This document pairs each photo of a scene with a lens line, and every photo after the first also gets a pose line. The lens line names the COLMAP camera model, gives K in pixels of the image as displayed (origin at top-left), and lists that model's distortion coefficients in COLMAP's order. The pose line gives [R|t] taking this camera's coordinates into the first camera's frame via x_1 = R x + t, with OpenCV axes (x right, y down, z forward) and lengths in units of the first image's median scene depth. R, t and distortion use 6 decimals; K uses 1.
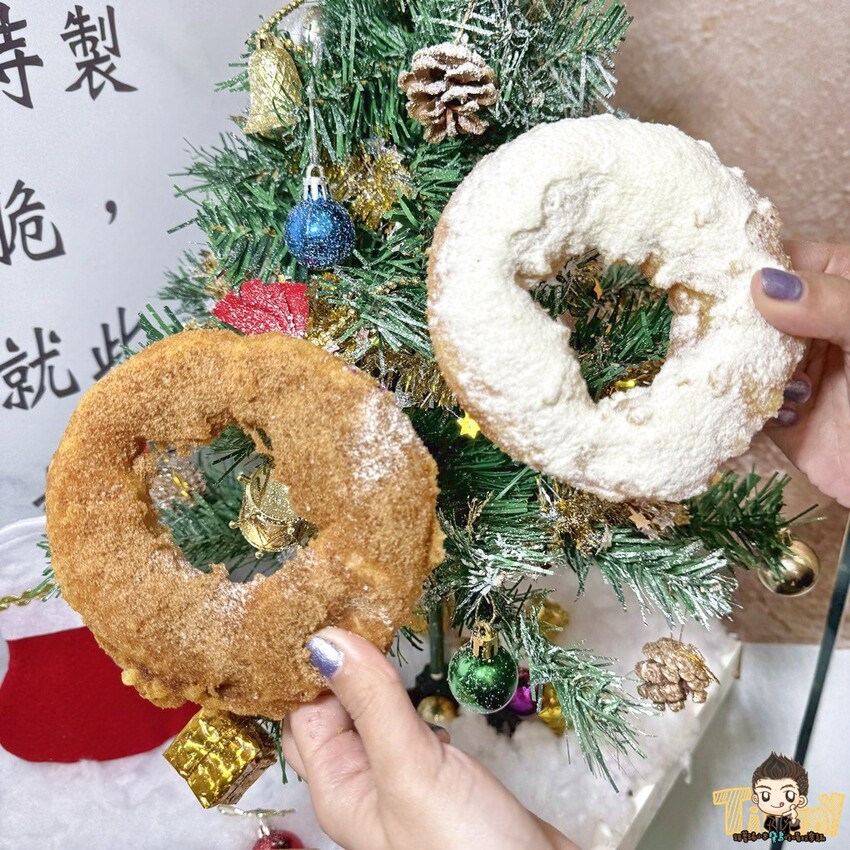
lens RADIAL K [[842.0, 0, 428.0], [0, 842.0, 423.5], [0, 0, 1]] dist [-0.016818, 0.000000]
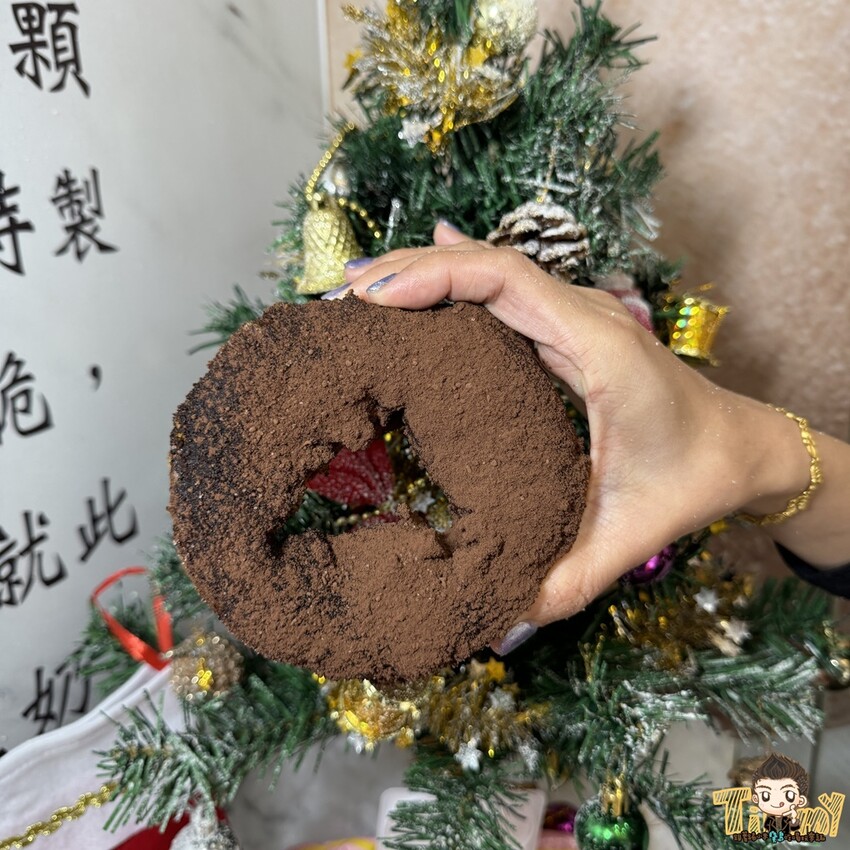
lens RADIAL K [[842.0, 0, 378.2], [0, 842.0, 406.0], [0, 0, 1]] dist [-0.016818, 0.000000]
pose [[0.975211, -0.085498, 0.204091, -0.289293], [0.116397, 0.982629, -0.144540, -0.054827], [-0.188188, 0.164712, 0.968223, 0.051488]]
